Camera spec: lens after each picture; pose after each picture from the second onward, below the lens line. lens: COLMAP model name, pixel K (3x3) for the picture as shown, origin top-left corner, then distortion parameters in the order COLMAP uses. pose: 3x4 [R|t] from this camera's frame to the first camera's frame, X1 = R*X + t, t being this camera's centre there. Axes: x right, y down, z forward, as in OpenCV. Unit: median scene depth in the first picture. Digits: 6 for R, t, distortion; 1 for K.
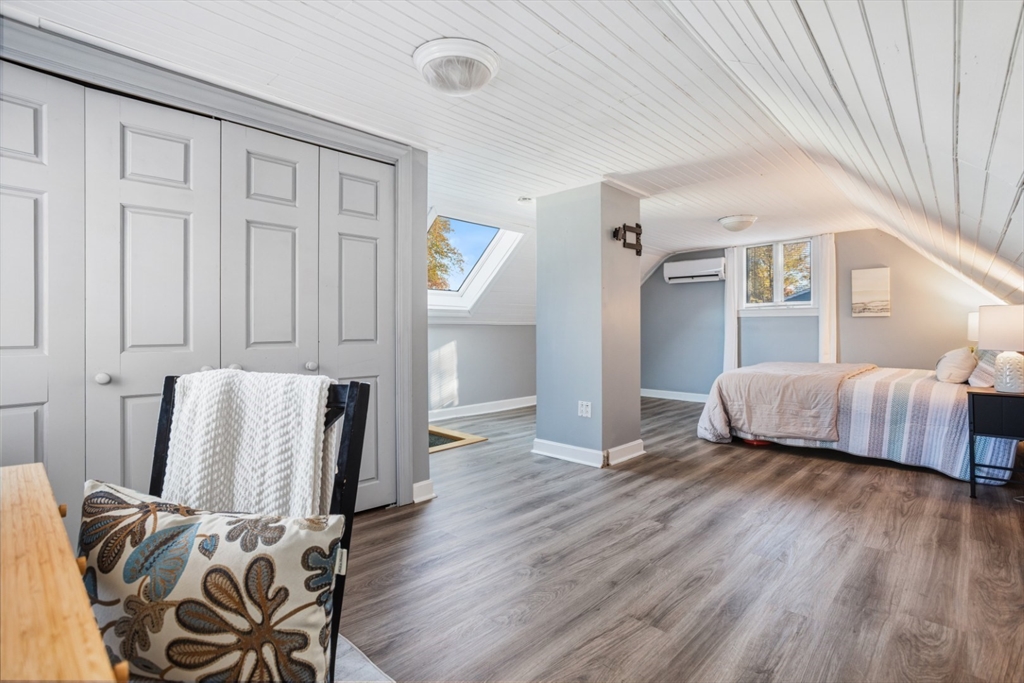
lens RADIAL K [[504.8, 0, 513.2], [0, 504.8, 336.2], [0, 0, 1]] dist [-0.020033, 0.004492]
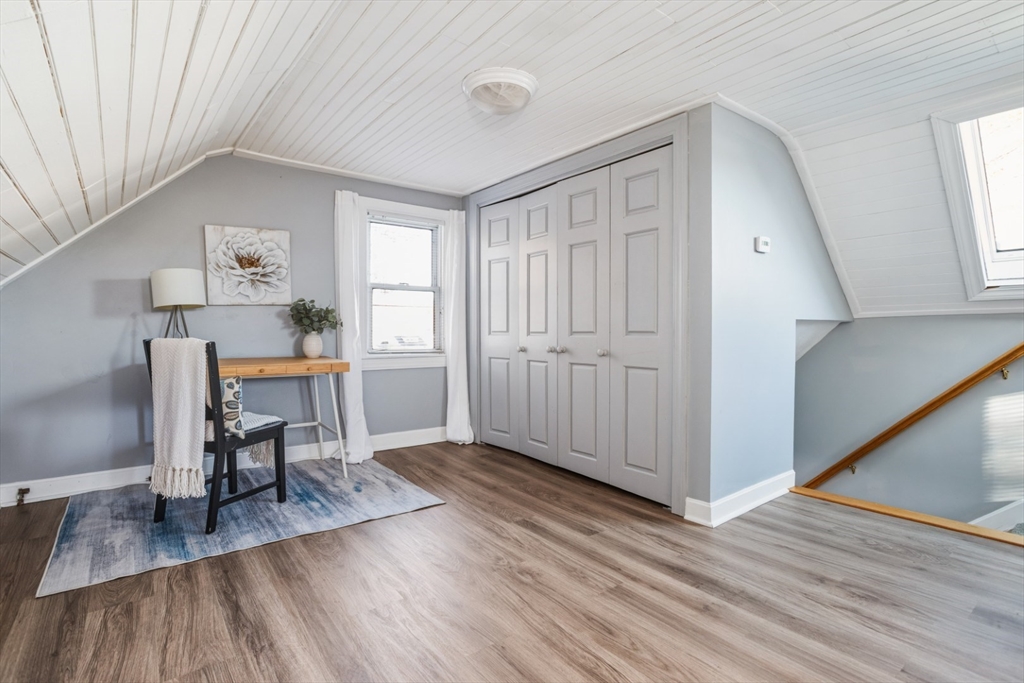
lens RADIAL K [[504.8, 0, 513.5], [0, 504.8, 344.1], [0, 0, 1]] dist [-0.020033, 0.004492]
pose [[-0.153958, 0.032930, -0.987528, 0.796262], [-0.011675, 0.999314, 0.035144, -0.000003], [0.988008, 0.016940, -0.153468, 0.938224]]
